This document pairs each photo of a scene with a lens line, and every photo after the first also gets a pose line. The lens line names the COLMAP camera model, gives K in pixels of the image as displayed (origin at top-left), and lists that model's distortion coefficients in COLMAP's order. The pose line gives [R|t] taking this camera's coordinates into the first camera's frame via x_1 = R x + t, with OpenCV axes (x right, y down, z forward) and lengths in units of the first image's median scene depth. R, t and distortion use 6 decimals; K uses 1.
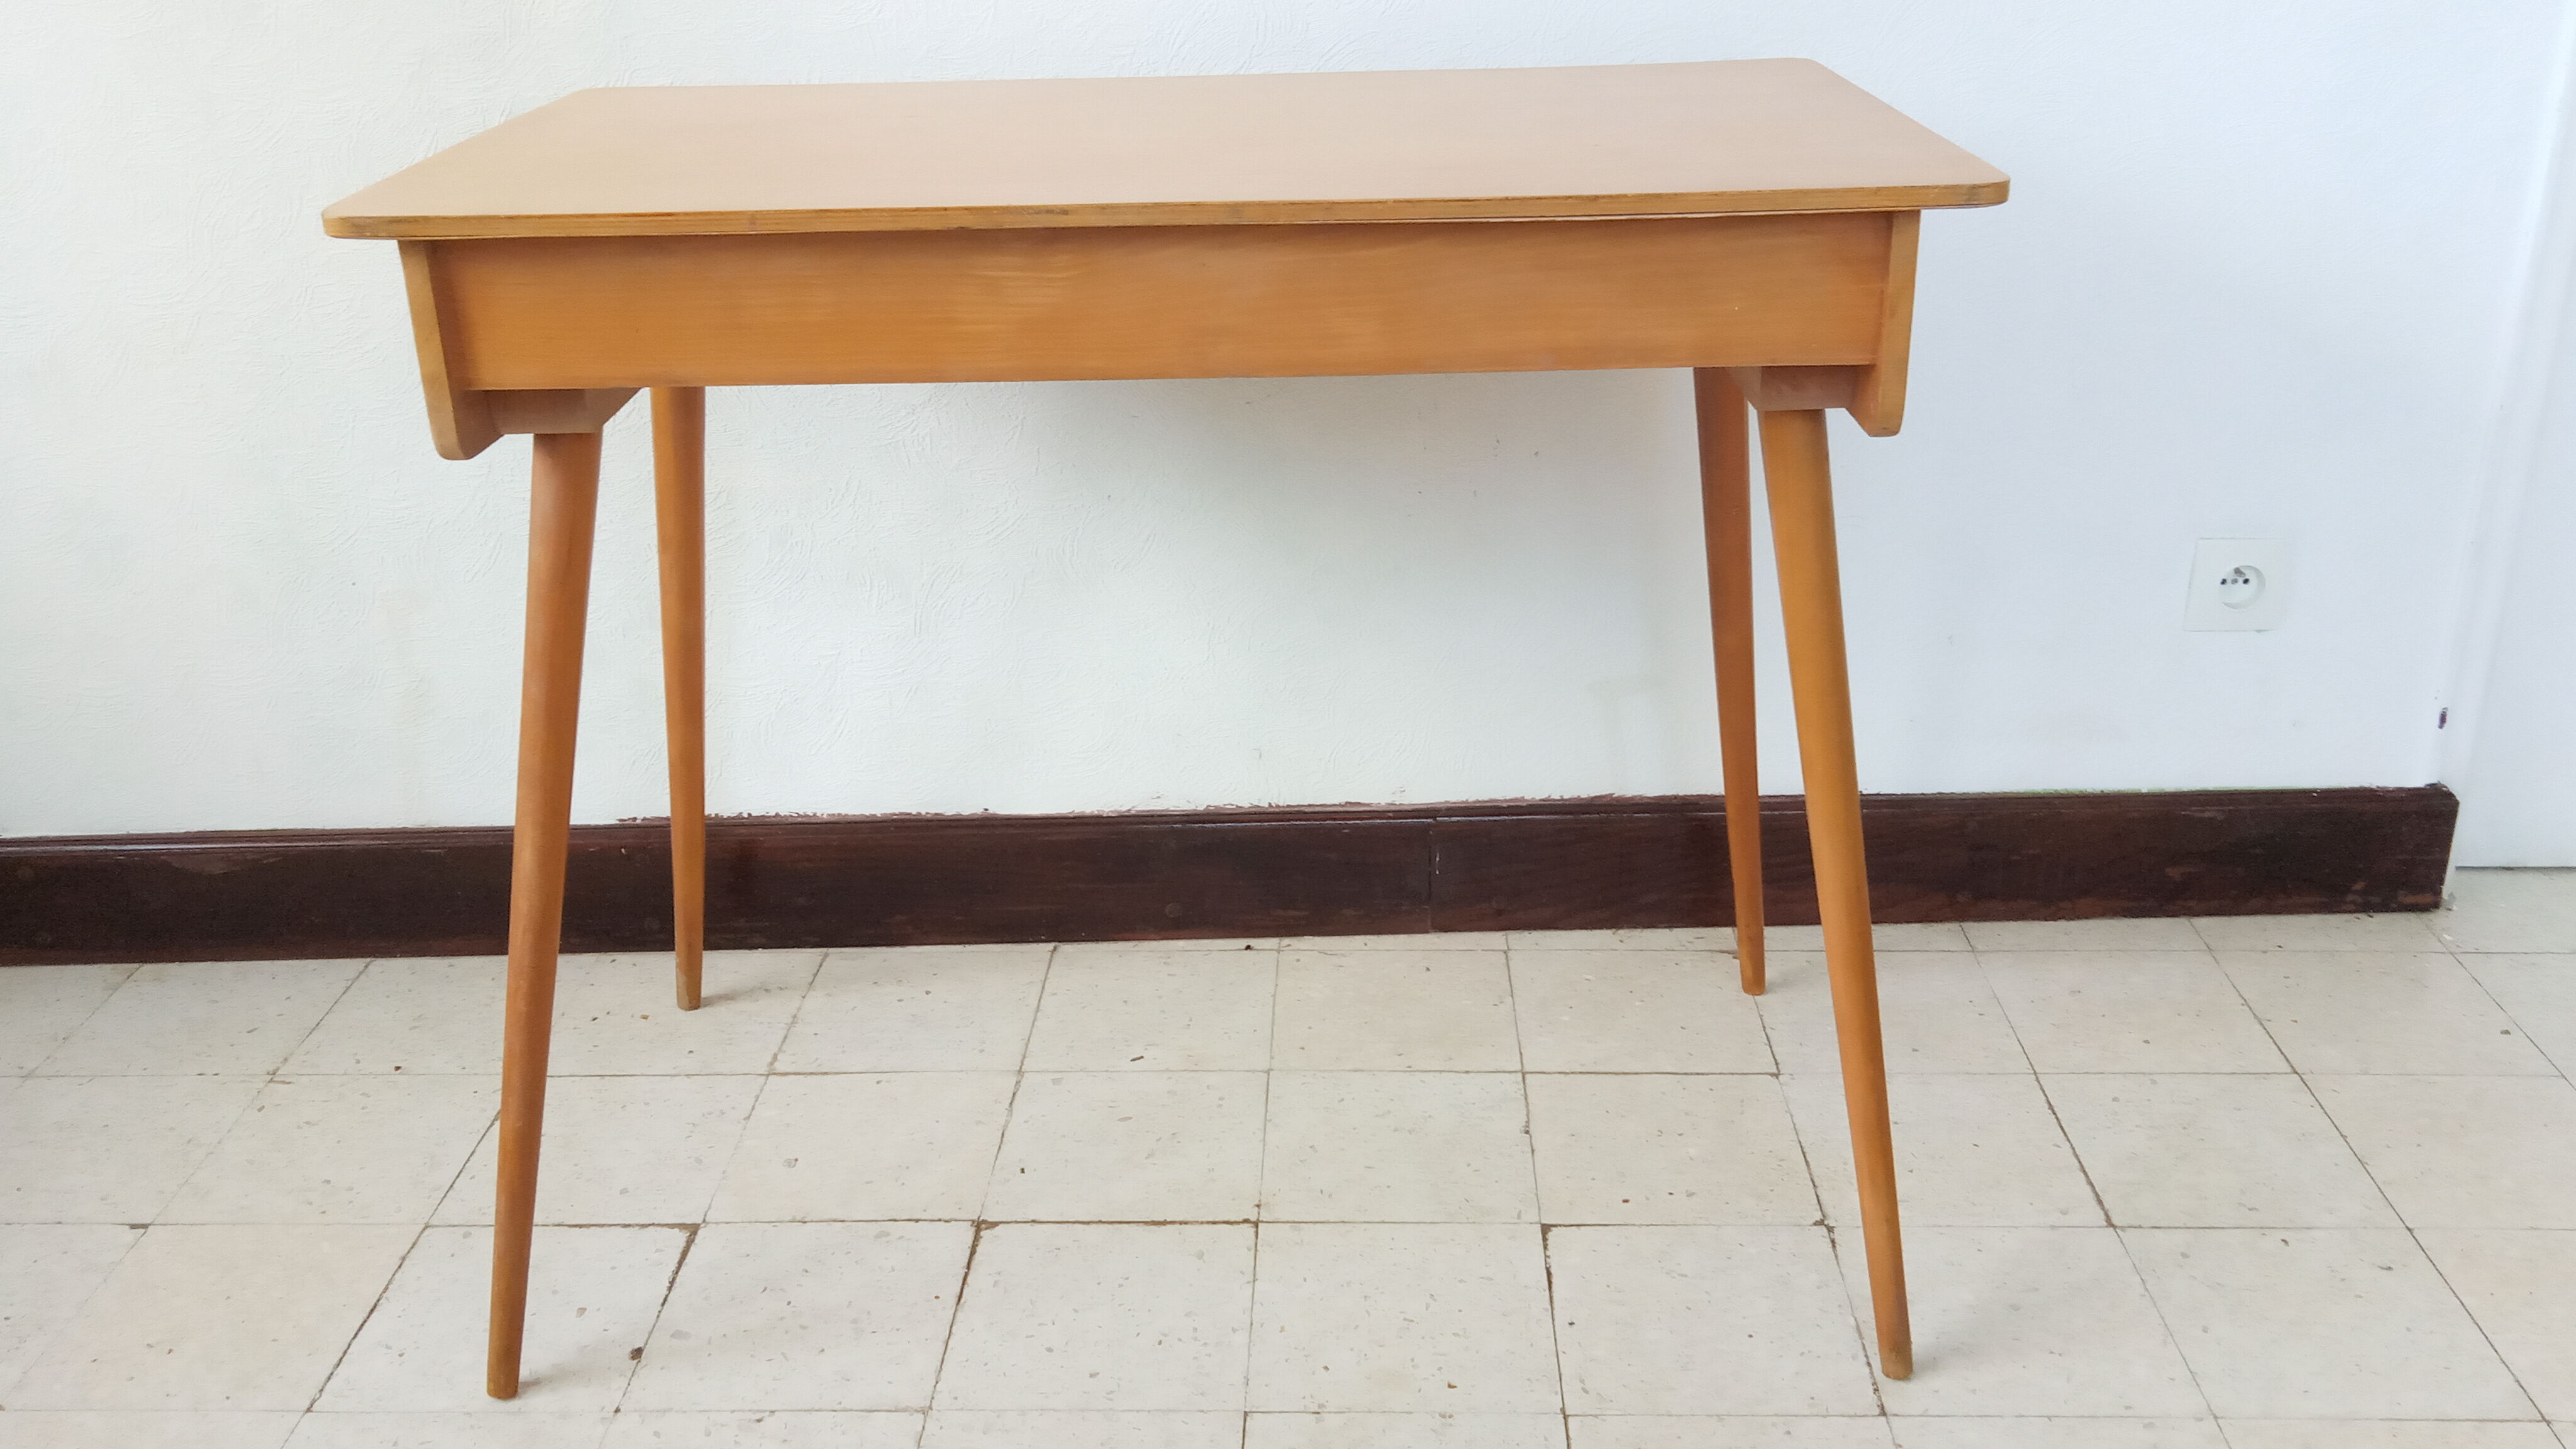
lens RADIAL K [[2264.0, 0, 1288.8], [0, 2264.0, 712.5], [0, 0, 1]] dist [0.045874, -0.066332]
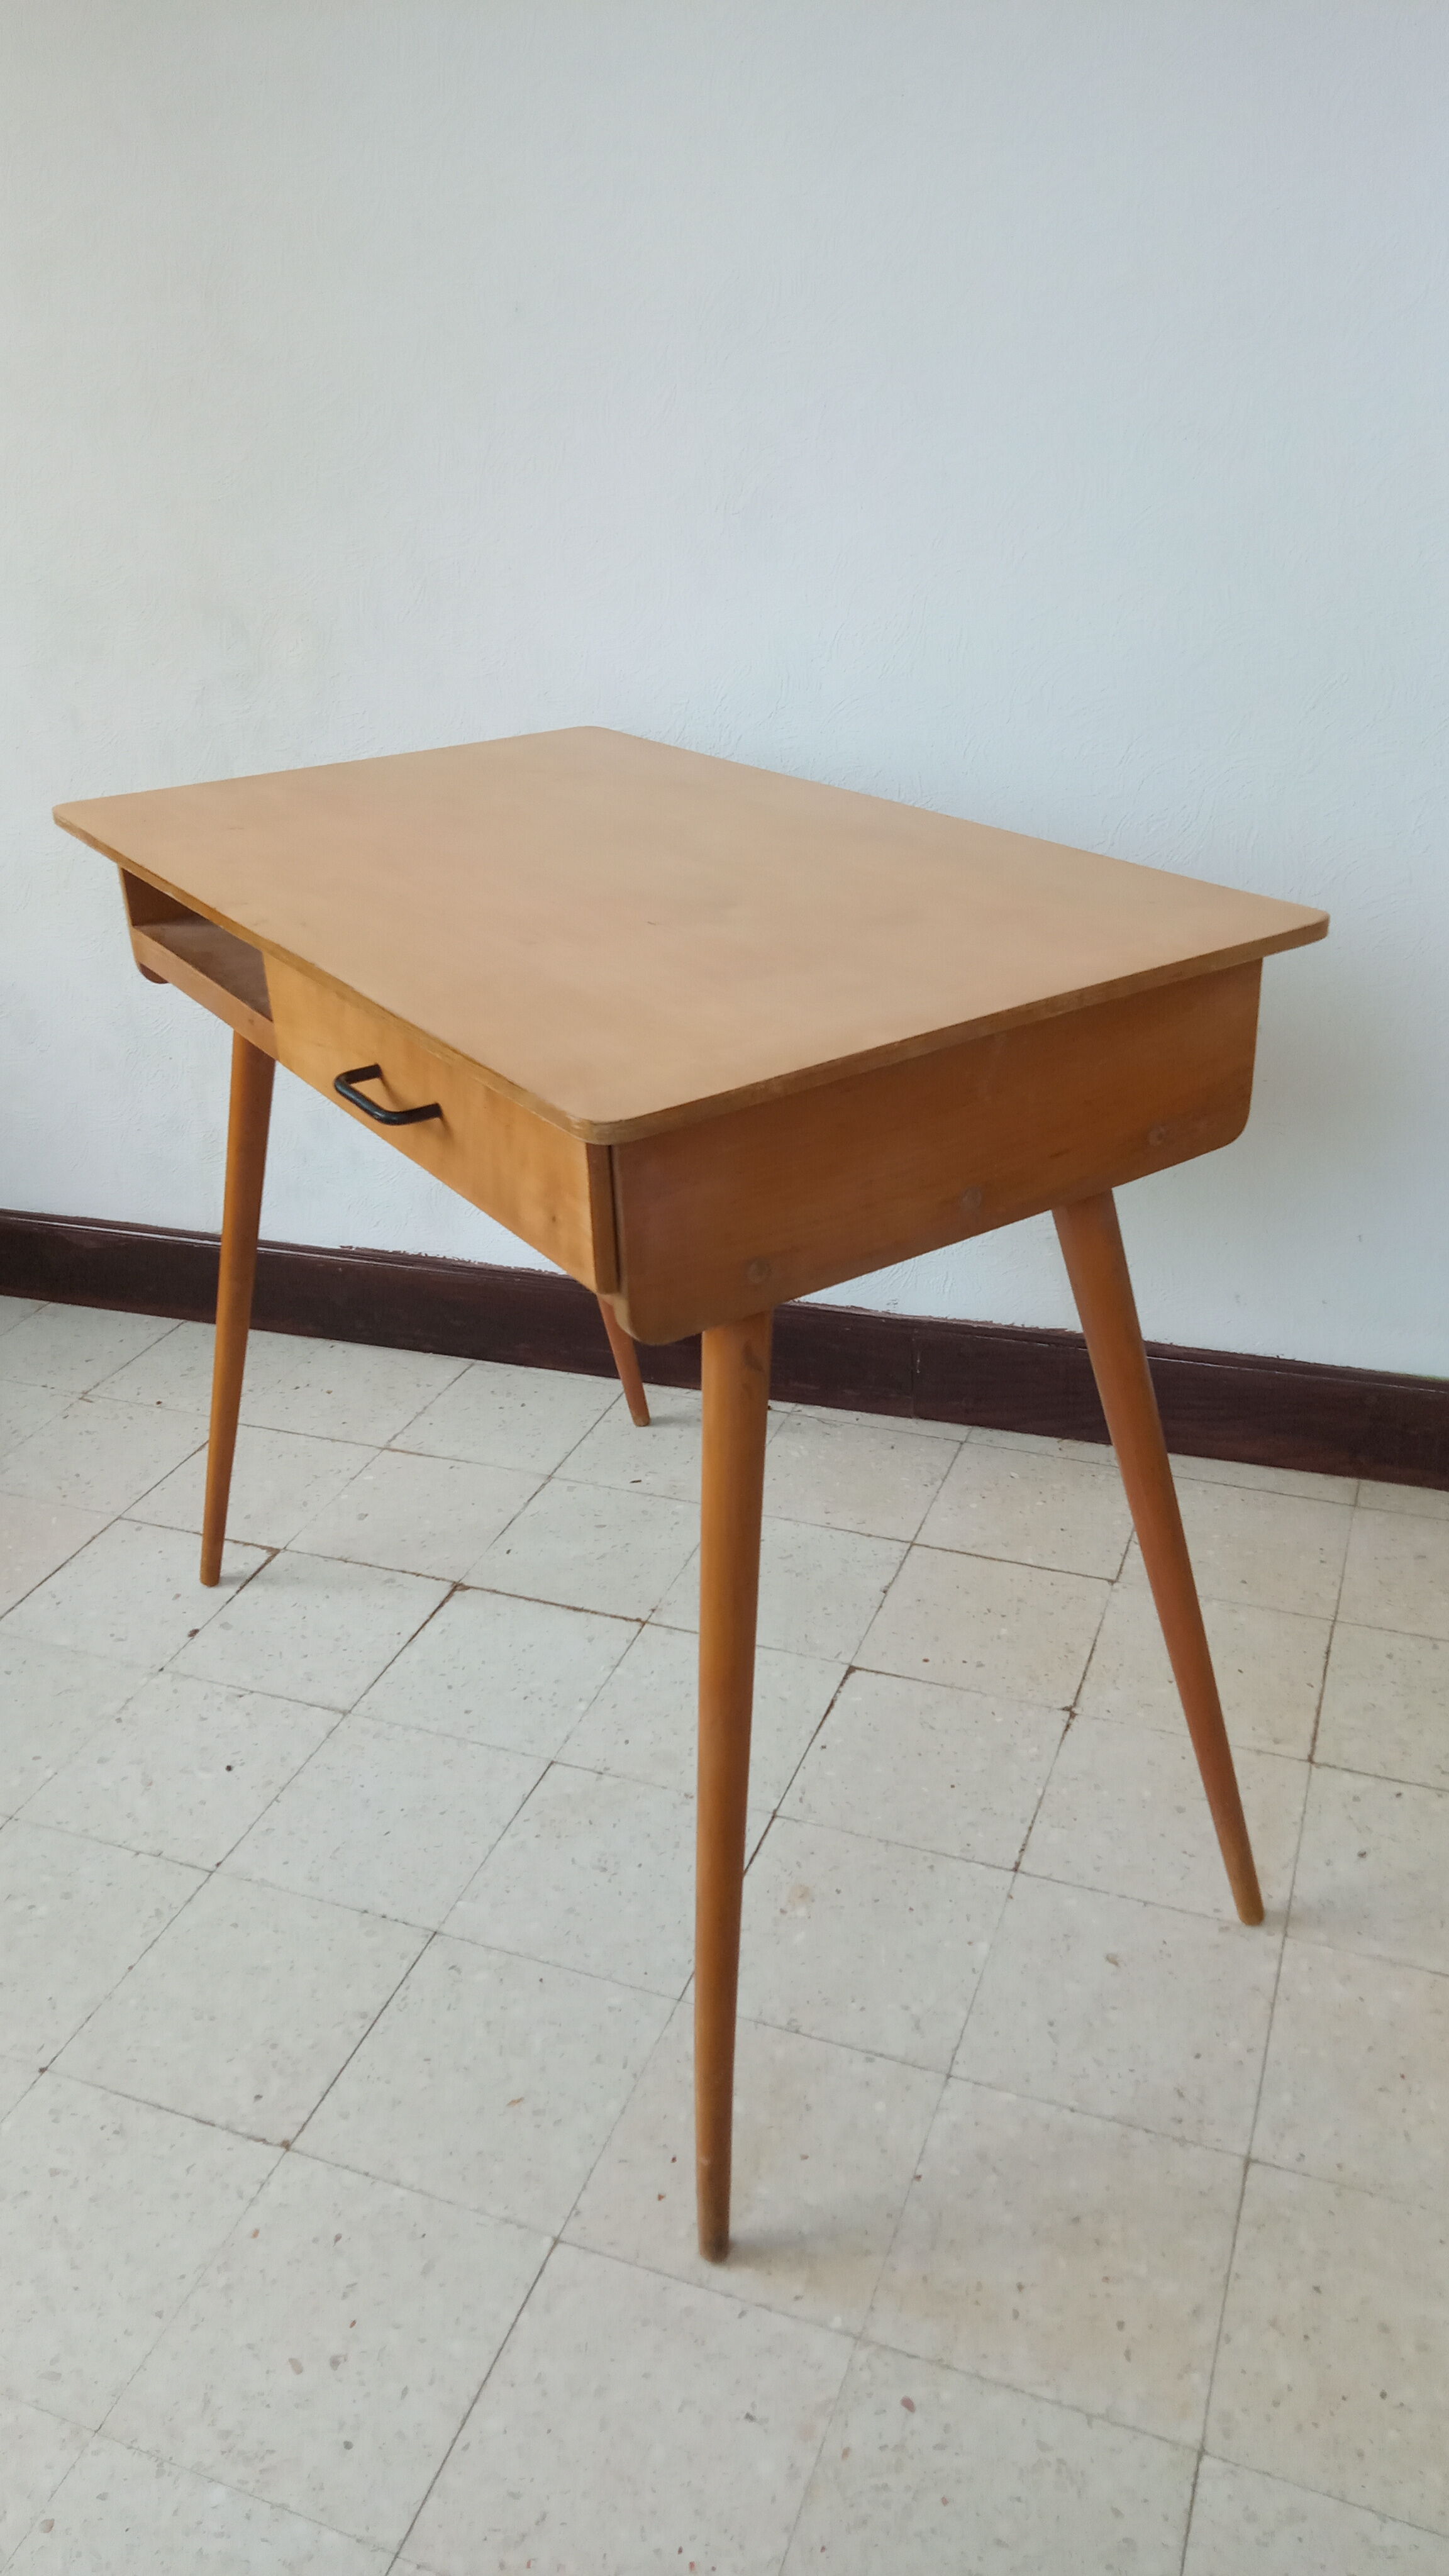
lens RADIAL K [[1876.4, 0, 737.1], [0, 1876.4, 1293.2], [0, 0, 1]] dist [0.034268, -0.008075]
pose [[0.944160, 0.133705, -0.301138, 0.306488], [-0.107048, 0.988860, 0.103426, -0.074920], [0.311612, -0.065414, 0.947955, -0.003277]]
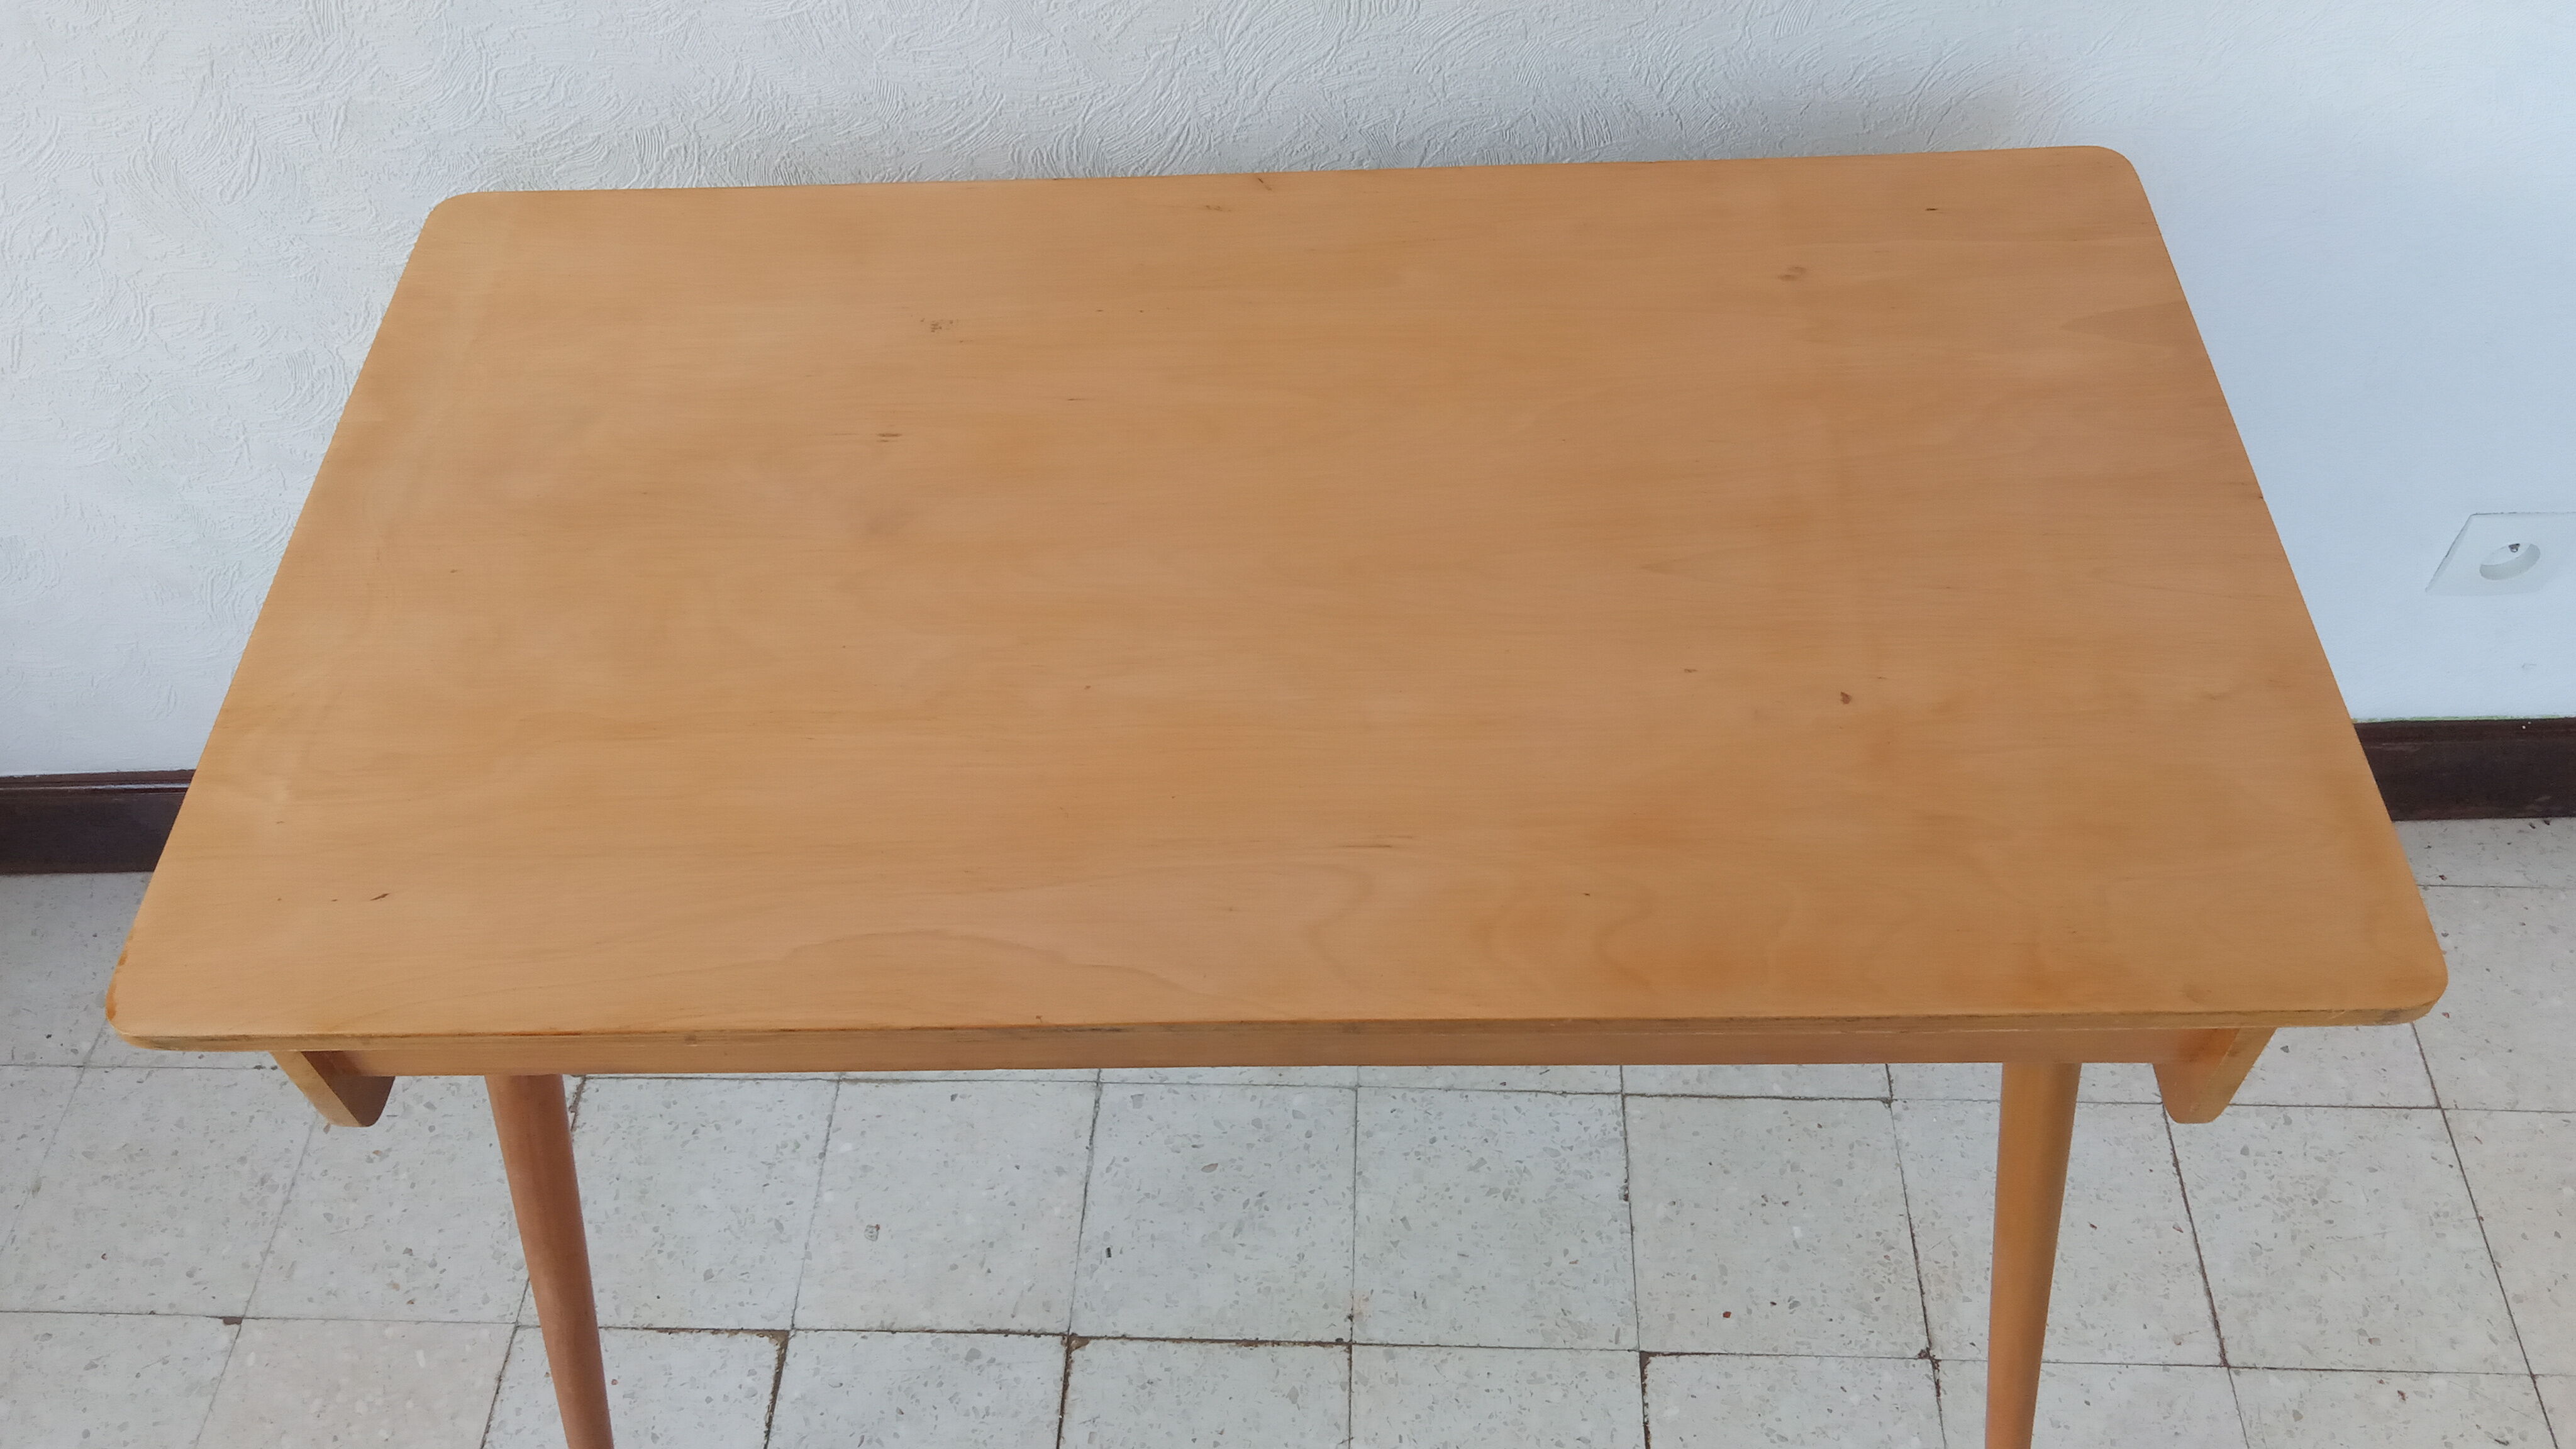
lens RADIAL K [[2080.7, 0, 1288.0], [0, 2080.7, 724.5], [0, 0, 1]] dist [0.030385, -0.039870]
pose [[0.999794, -0.003596, -0.019987, -0.019900], [0.012795, 0.875815, 0.482477, -0.405722], [0.015770, -0.482633, 0.875681, 0.303668]]
